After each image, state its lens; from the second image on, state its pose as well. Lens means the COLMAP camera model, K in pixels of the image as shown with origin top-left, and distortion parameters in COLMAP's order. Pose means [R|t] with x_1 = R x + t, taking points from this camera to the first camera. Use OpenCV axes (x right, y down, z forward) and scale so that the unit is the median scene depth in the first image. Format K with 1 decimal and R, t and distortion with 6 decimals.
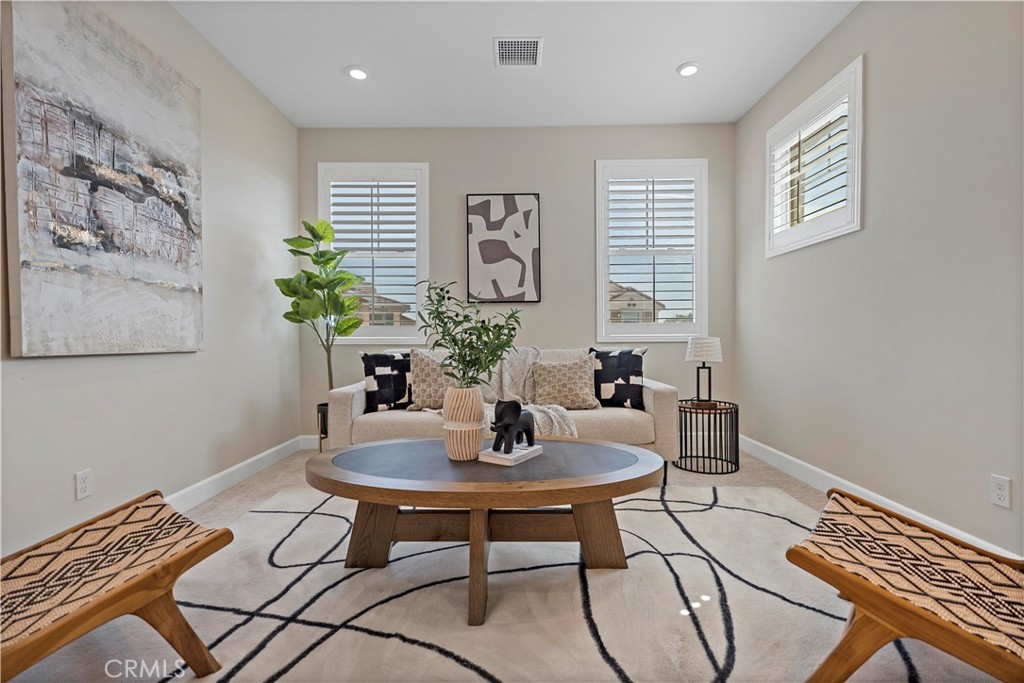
lens RADIAL K [[465.7, 0, 513.3], [0, 465.7, 340.4], [0, 0, 1]] dist [-0.001393, 0.000363]
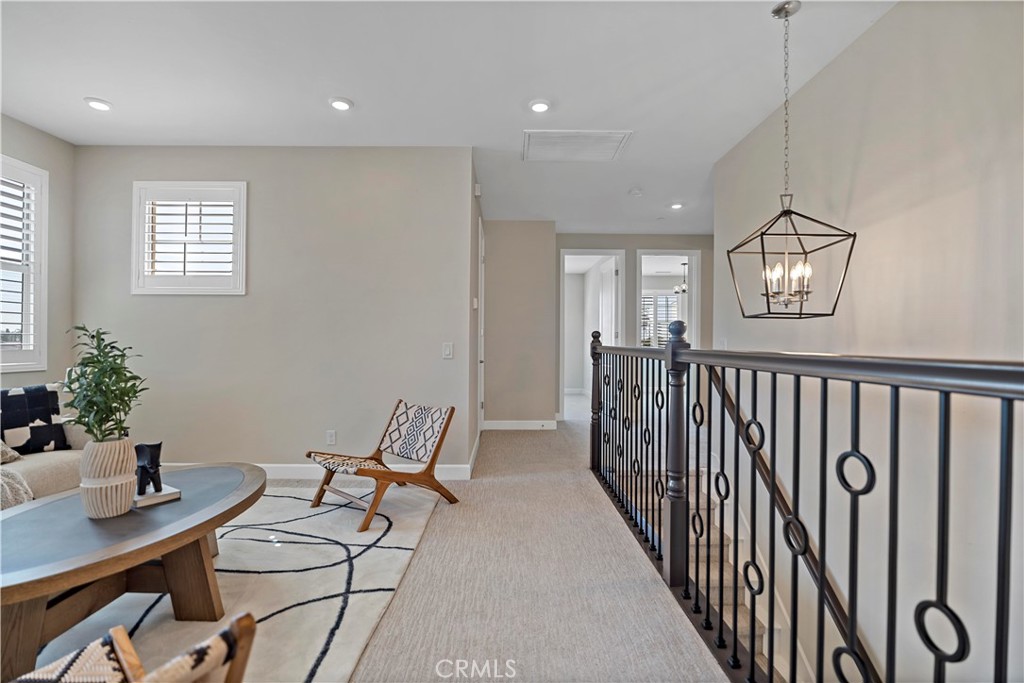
lens RADIAL K [[473.5, 0, 512.0], [0, 473.5, 341.5], [0, 0, 1]] dist [-0.011954, -0.000437]
pose [[-0.015667, 0.012200, 0.999803, -0.754628], [0.001941, 0.999924, -0.012171, -0.060549], [-0.999875, 0.001749, -0.015690, 0.142933]]
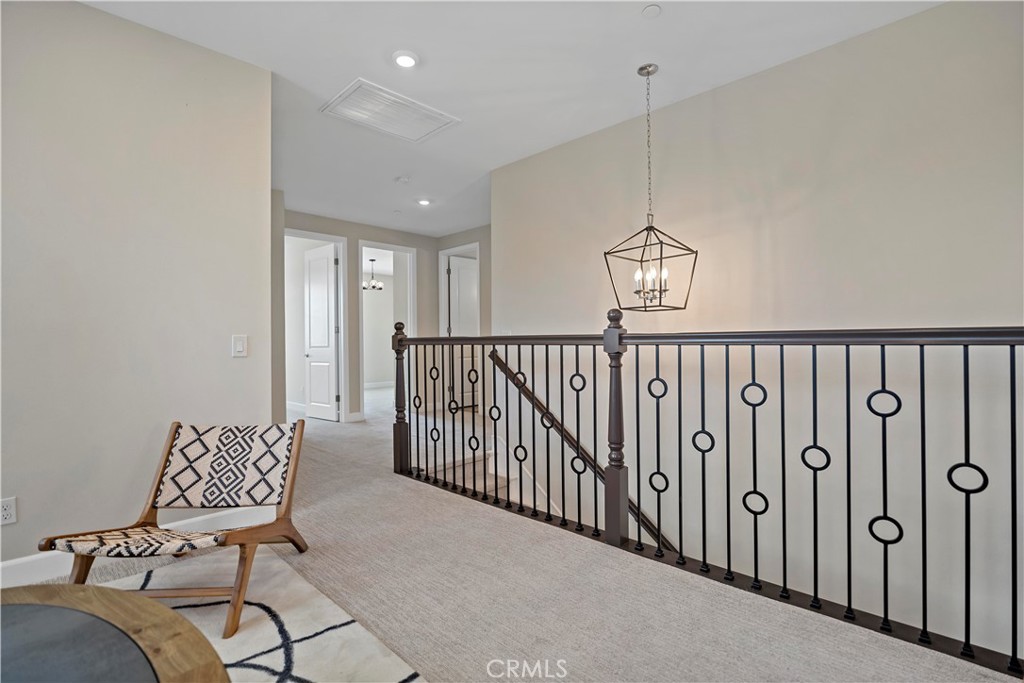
lens RADIAL K [[473.5, 0, 512.0], [0, 473.5, 341.5], [0, 0, 1]] dist [-0.011954, -0.000437]
pose [[-0.724720, 0.016252, 0.688852, -0.432520], [0.020000, 0.999797, -0.002546, -0.044576], [-0.688753, 0.011932, -0.724898, 0.643028]]
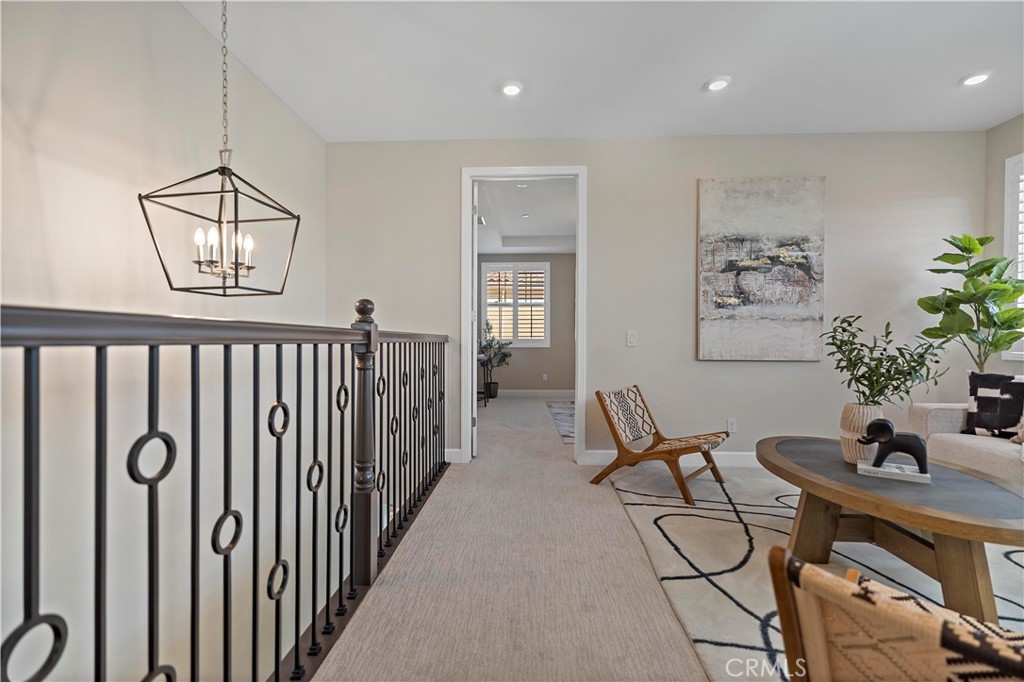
lens RADIAL K [[465.7, 0, 513.3], [0, 465.7, 339.9], [0, 0, 1]] dist [-0.001393, 0.000363]
pose [[-0.043846, 0.008933, -0.998998, 0.790691], [-0.005454, 0.999943, 0.009180, -0.049371], [0.999023, 0.005851, -0.043794, 0.114831]]
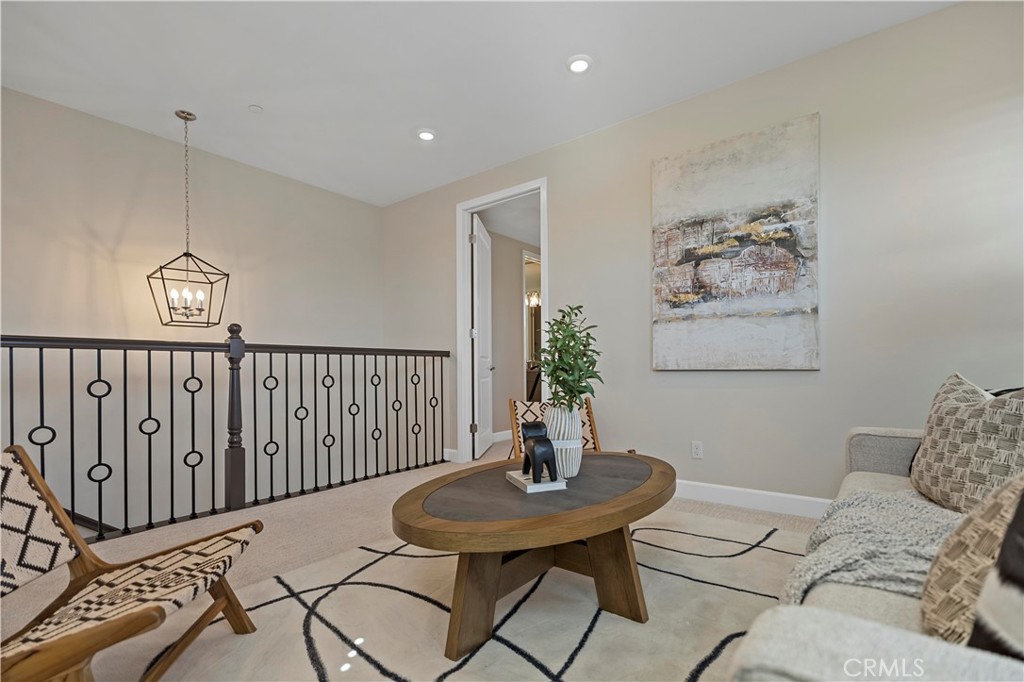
lens RADIAL K [[465.7, 0, 513.3], [0, 465.7, 339.9], [0, 0, 1]] dist [-0.001393, 0.000363]
pose [[-0.616381, -0.025923, -0.787021, 0.526531], [0.012666, 0.999002, -0.042825, -0.008932], [0.787346, -0.036365, -0.615438, 1.087533]]
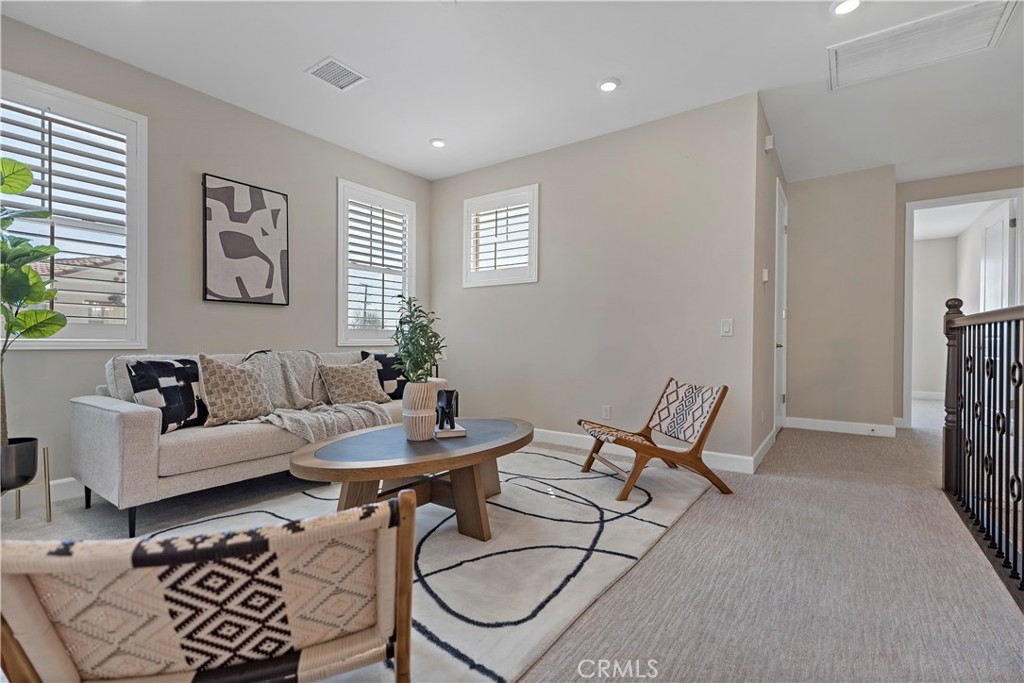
lens RADIAL K [[465.7, 0, 513.3], [0, 465.7, 340.4], [0, 0, 1]] dist [-0.001393, 0.000363]
pose [[0.574198, 0.008817, 0.818669, -0.689776], [-0.004310, 0.999961, -0.007746, -0.002750], [-0.818705, 0.000919, 0.574213, 0.062752]]
